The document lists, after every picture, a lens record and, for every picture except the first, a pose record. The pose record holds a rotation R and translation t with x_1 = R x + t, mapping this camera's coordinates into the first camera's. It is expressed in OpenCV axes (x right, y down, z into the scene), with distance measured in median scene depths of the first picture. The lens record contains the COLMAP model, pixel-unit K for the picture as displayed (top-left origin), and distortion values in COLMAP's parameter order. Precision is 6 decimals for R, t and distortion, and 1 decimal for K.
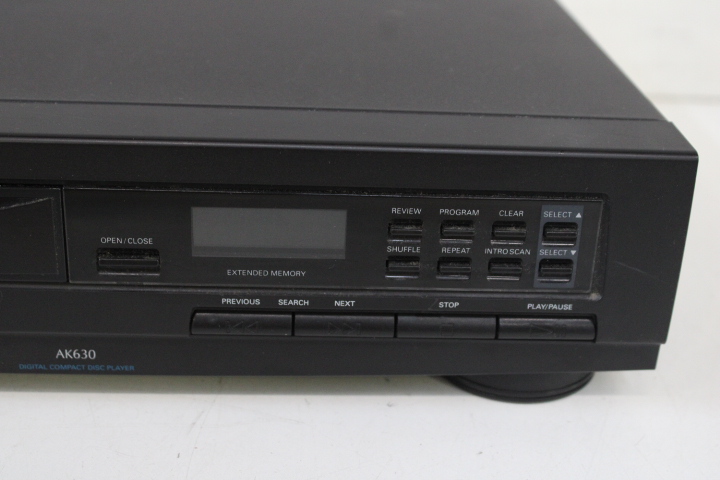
lens RADIAL K [[1059.1, 0, 356.3], [0, 1059.1, 242.4], [0, 0, 1]] dist [-0.037538, 0.000000]
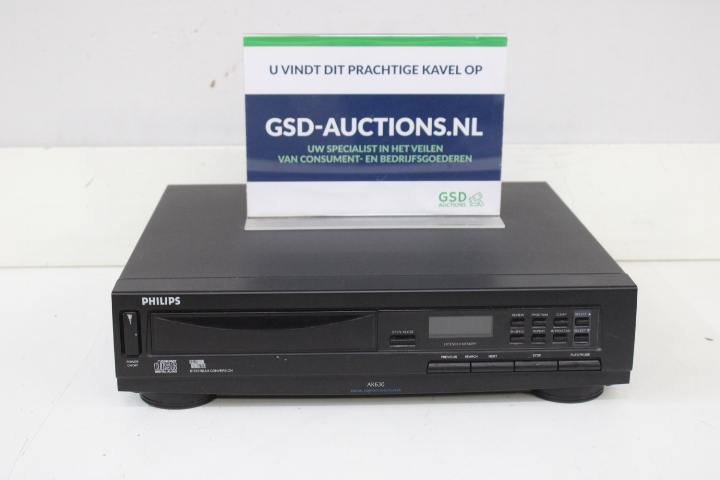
lens RADIAL K [[1059.1, 0, 356.8], [0, 1059.1, 241.0], [0, 0, 1]] dist [-0.037538, 0.000000]
pose [[0.998947, -0.041268, -0.020068, -0.258027], [0.037640, 0.987029, -0.156066, 0.162139], [0.026249, 0.155146, 0.987543, -1.385272]]
